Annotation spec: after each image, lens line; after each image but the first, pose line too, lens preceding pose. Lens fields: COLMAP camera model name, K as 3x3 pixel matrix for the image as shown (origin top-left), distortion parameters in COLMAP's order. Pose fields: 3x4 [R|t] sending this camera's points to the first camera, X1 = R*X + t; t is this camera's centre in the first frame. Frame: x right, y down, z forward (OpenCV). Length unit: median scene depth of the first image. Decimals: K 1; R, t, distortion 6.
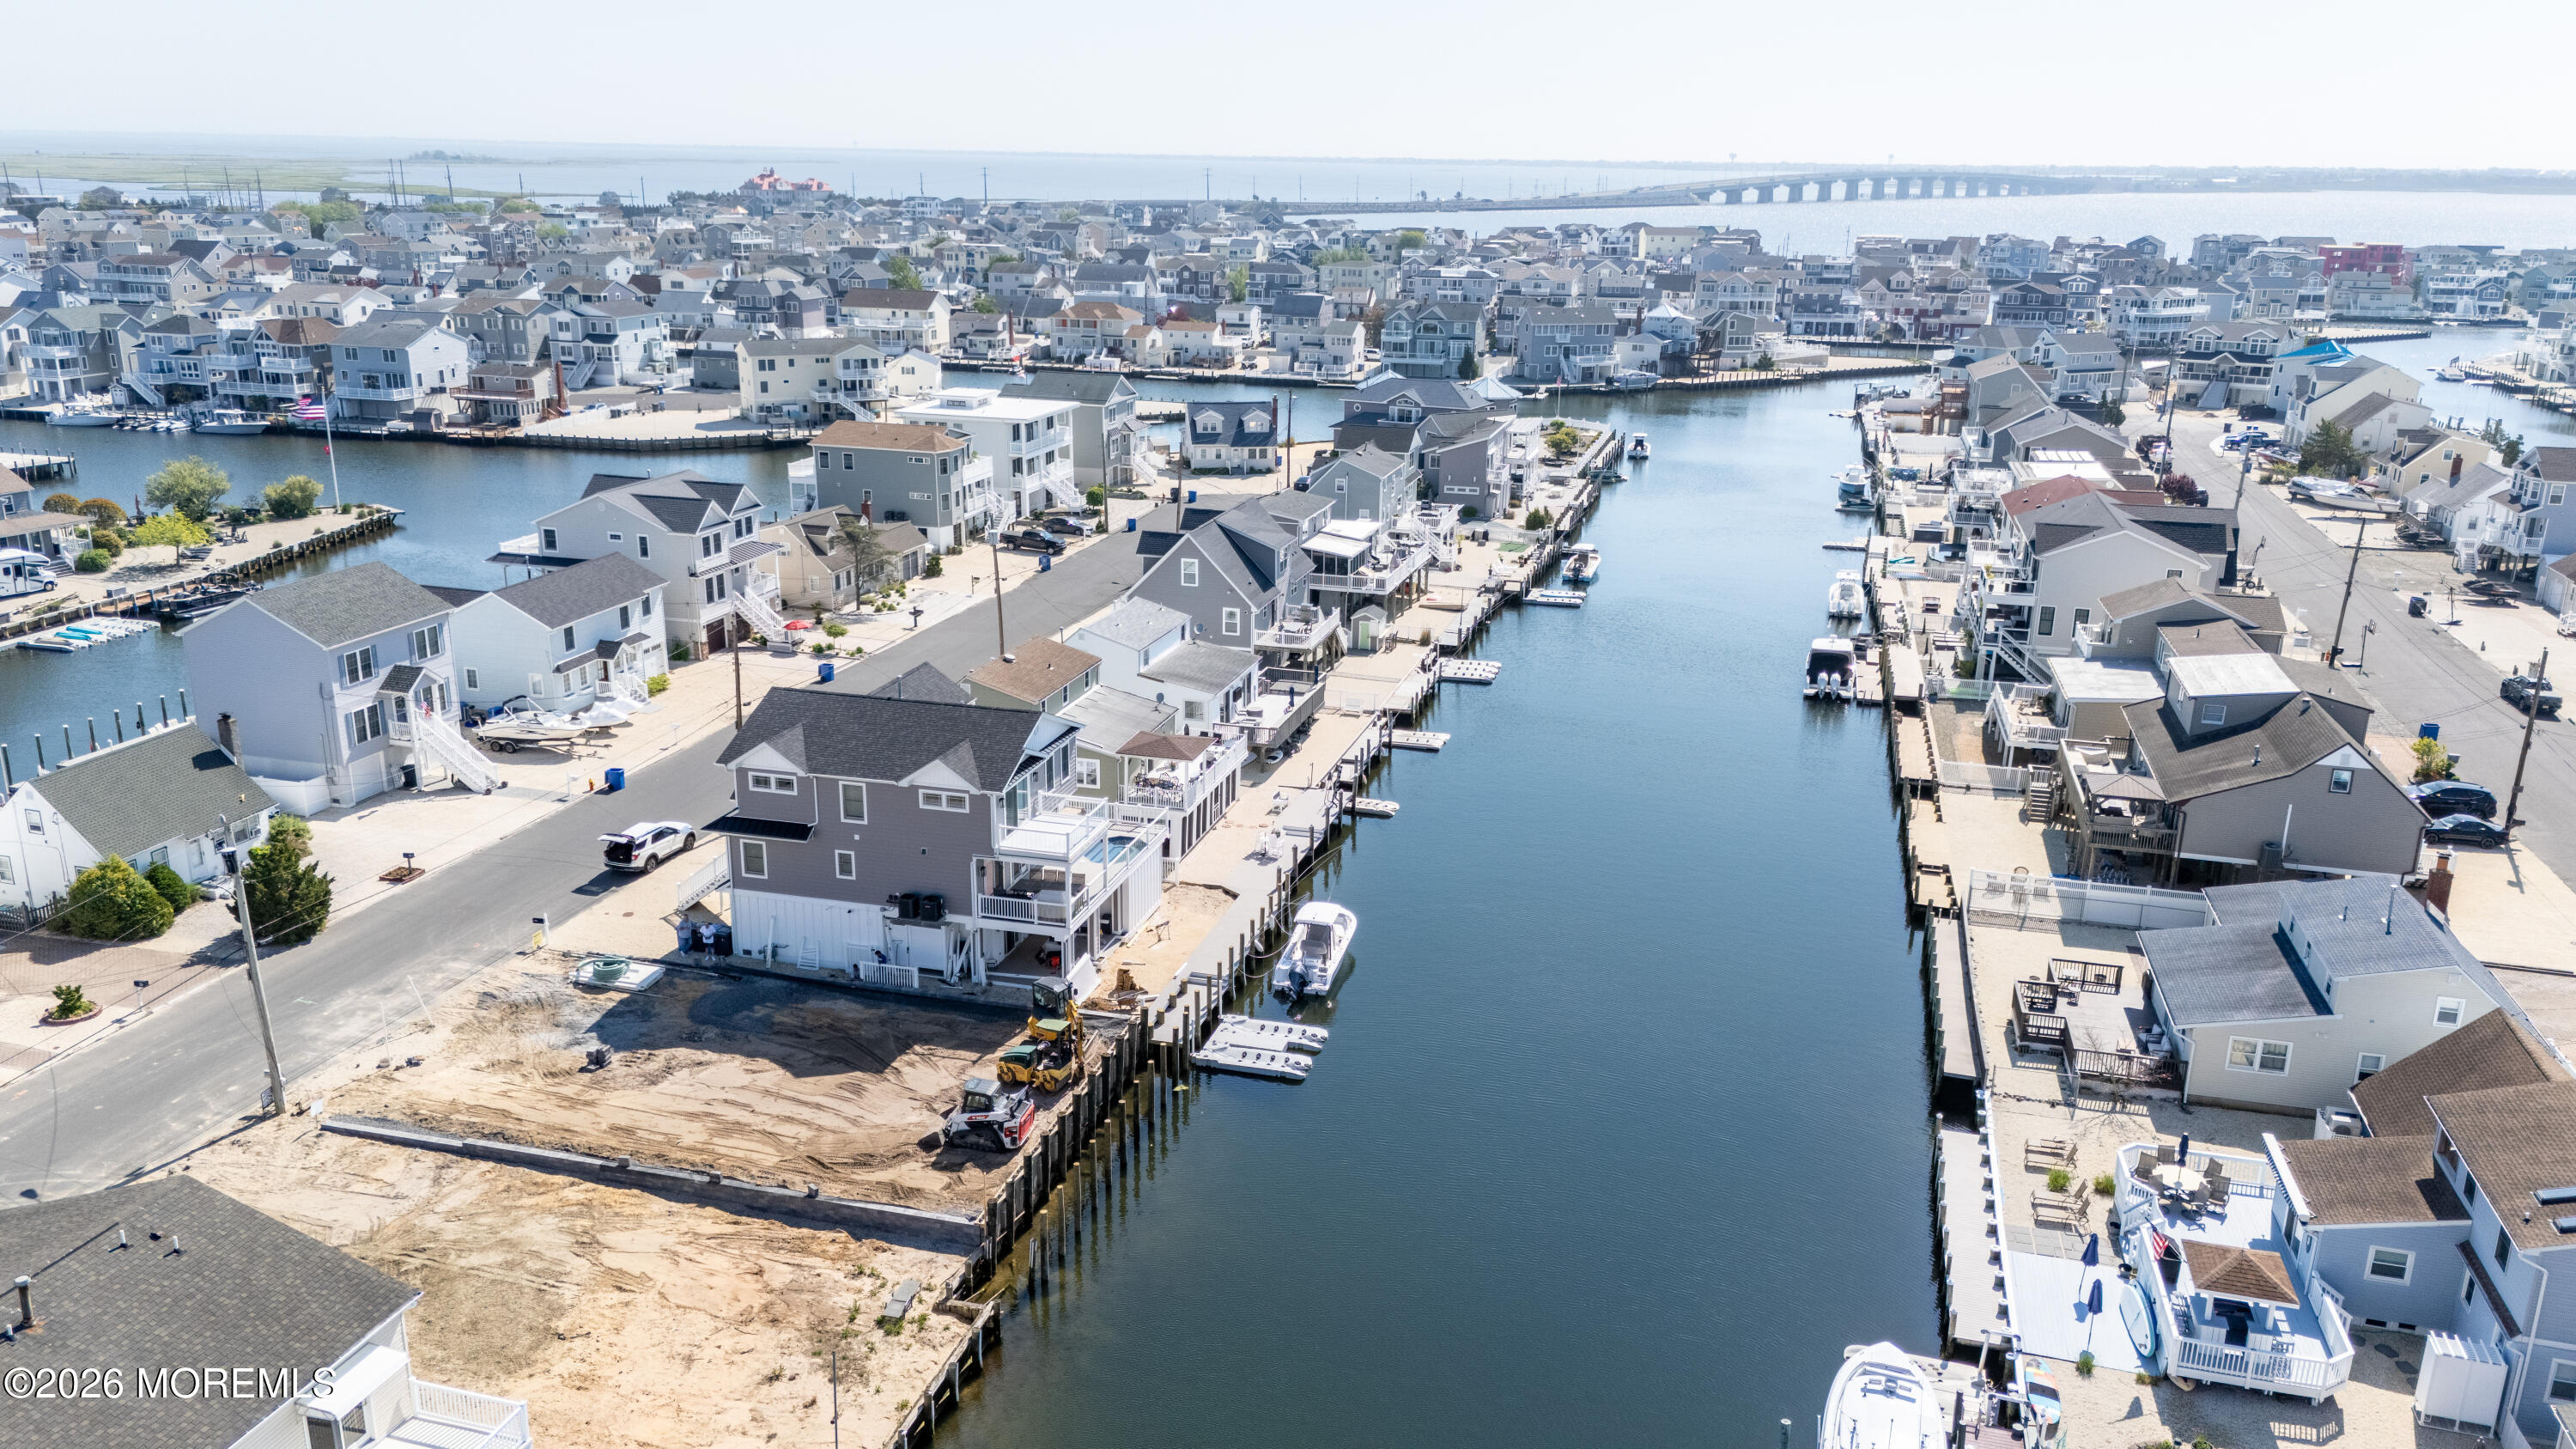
lens RADIAL K [[1890.1, 0, 1288.0], [0, 1890.1, 714.4], [0, 0, 1]] dist [0.083139, -0.073204]
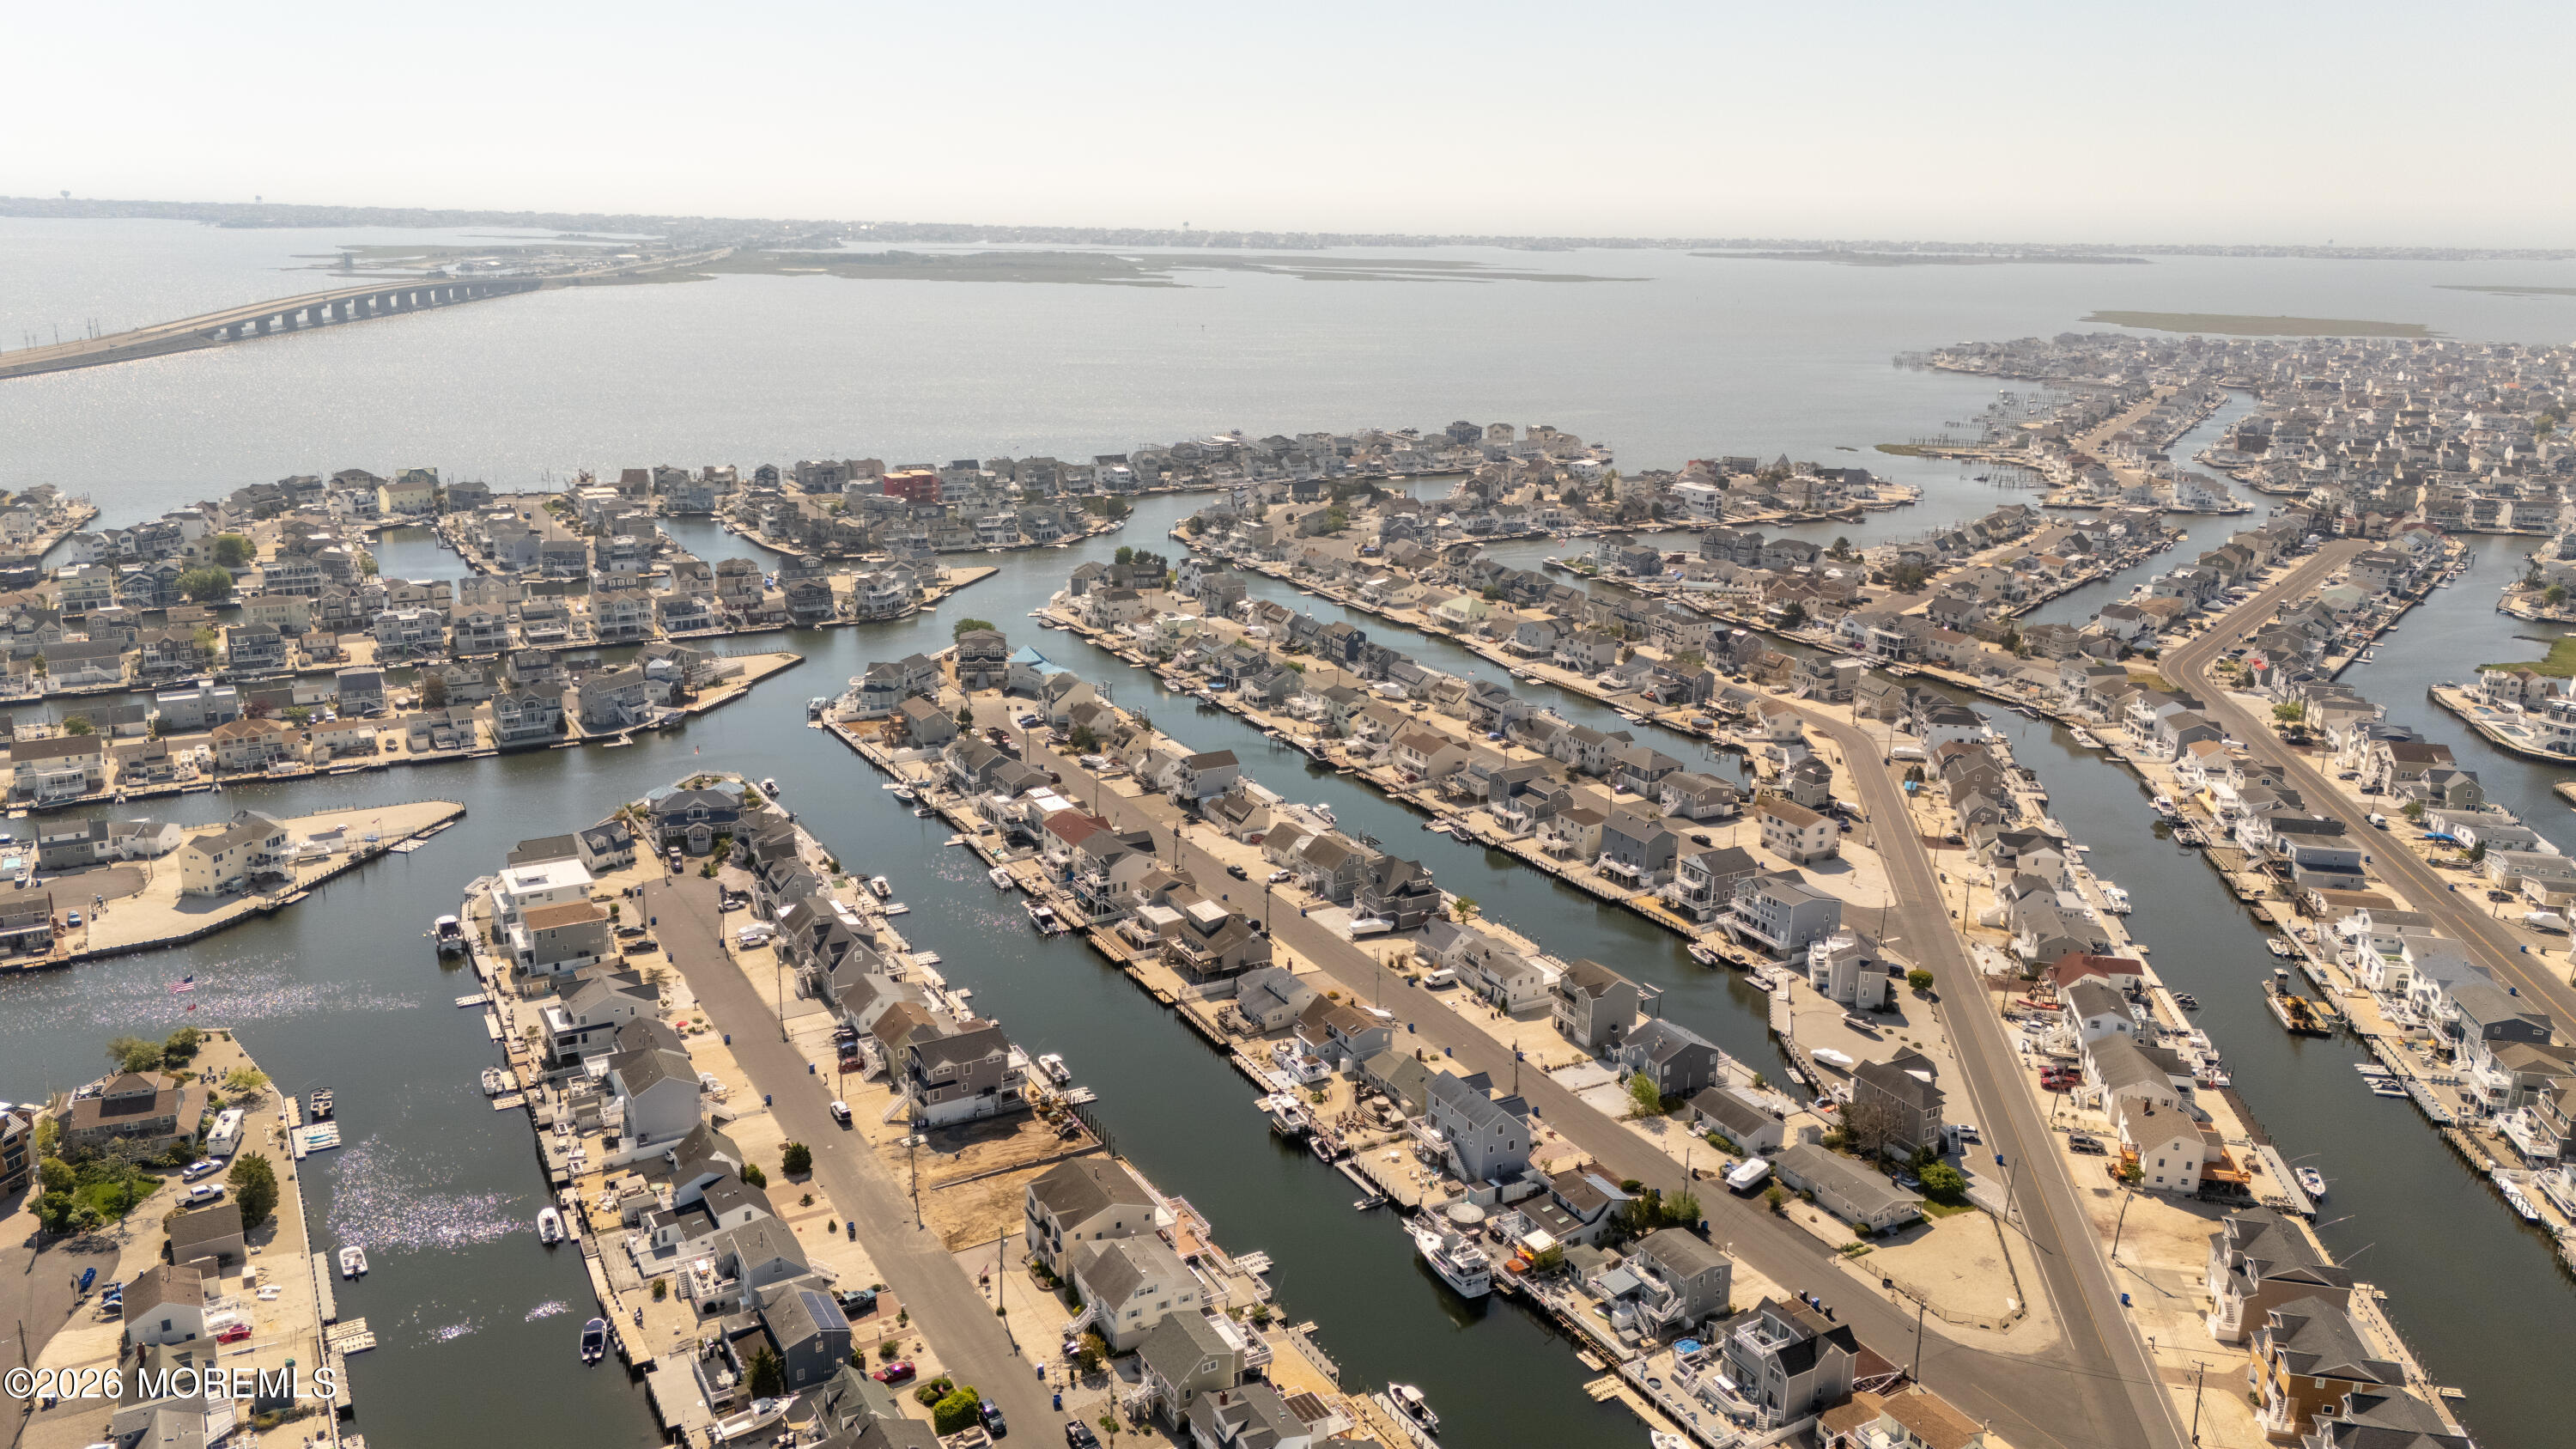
lens RADIAL K [[1881.5, 0, 1288.0], [0, 1881.5, 724.5], [0, 0, 1]] dist [0.097900, -0.106612]
pose [[0.701559, -0.193983, 0.685701, -1.275705], [0.191196, 0.978195, 0.081111, -0.455426], [-0.686484, 0.074199, 0.723350, -1.209698]]
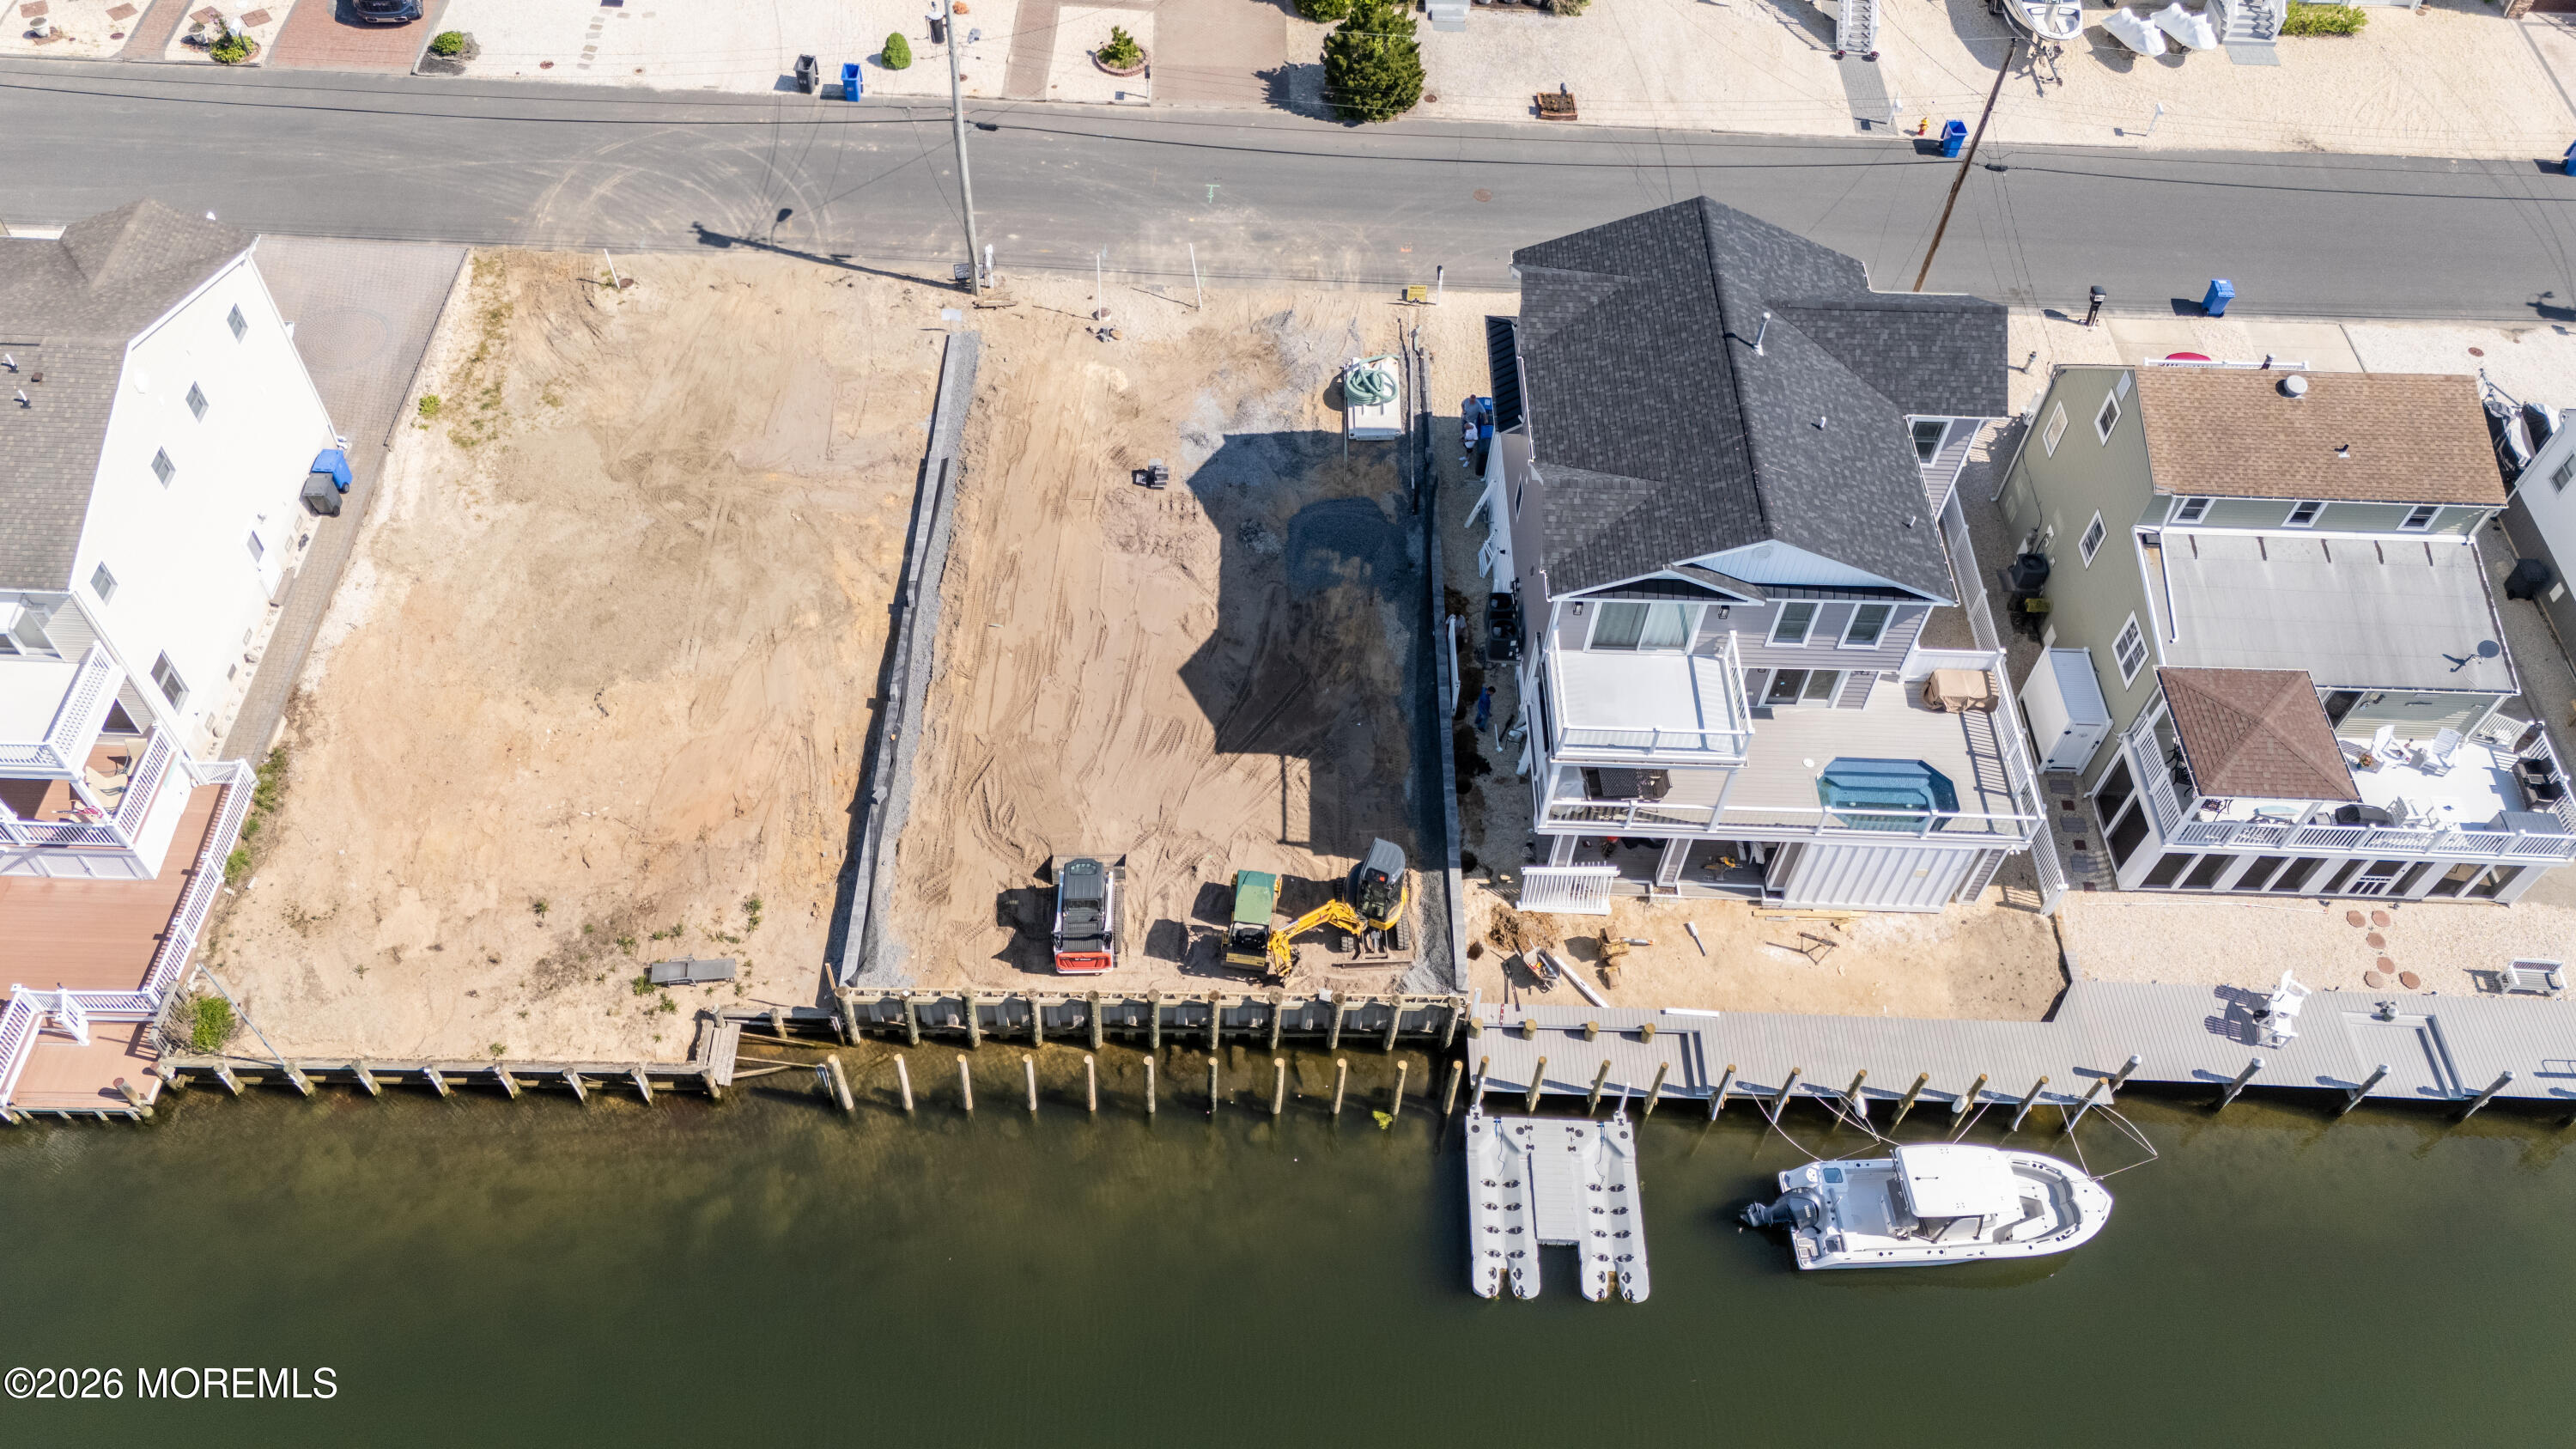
lens RADIAL K [[1922.0, 0, 1287.1], [0, 1922.0, 732.6], [0, 0, 1]] dist [0.077641, -0.063912]
pose [[0.257964, 0.763796, -0.591667, 0.127584], [-0.310843, 0.645445, 0.697694, -0.192963], [0.914785, 0.003935, 0.403922, 0.405911]]
